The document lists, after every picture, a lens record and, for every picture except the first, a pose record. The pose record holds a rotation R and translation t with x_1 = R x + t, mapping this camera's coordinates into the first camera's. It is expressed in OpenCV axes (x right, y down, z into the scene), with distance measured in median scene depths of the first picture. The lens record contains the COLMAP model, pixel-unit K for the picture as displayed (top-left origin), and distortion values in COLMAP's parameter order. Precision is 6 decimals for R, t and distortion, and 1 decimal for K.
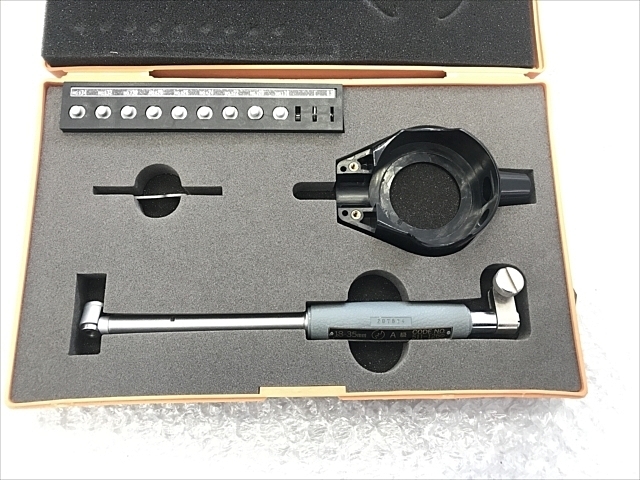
lens RADIAL K [[528.9, 0, 320.0], [0, 528.9, 240.0], [0, 0, 1]] dist [0.004163, 0.000549]
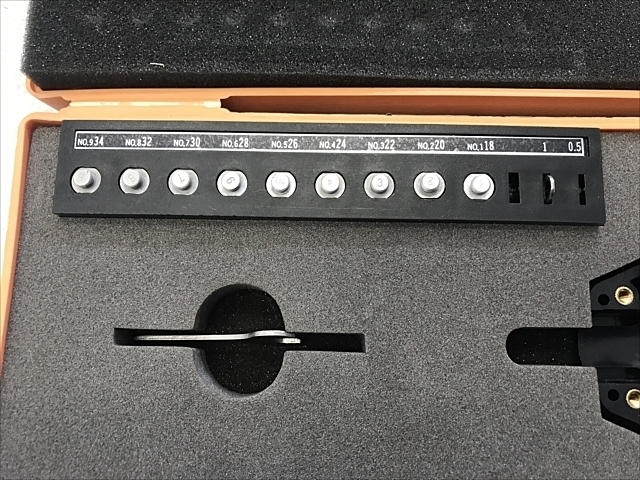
lens RADIAL K [[515.6, 0, 320.0], [0, 515.6, 240.0], [0, 0, 1]] dist [-0.005127, -0.007147]
pose [[0.998845, 0.018949, -0.044152, -0.202875], [-0.017839, 0.999518, 0.025401, -0.197364], [0.044612, -0.024584, 0.998702, 0.497411]]
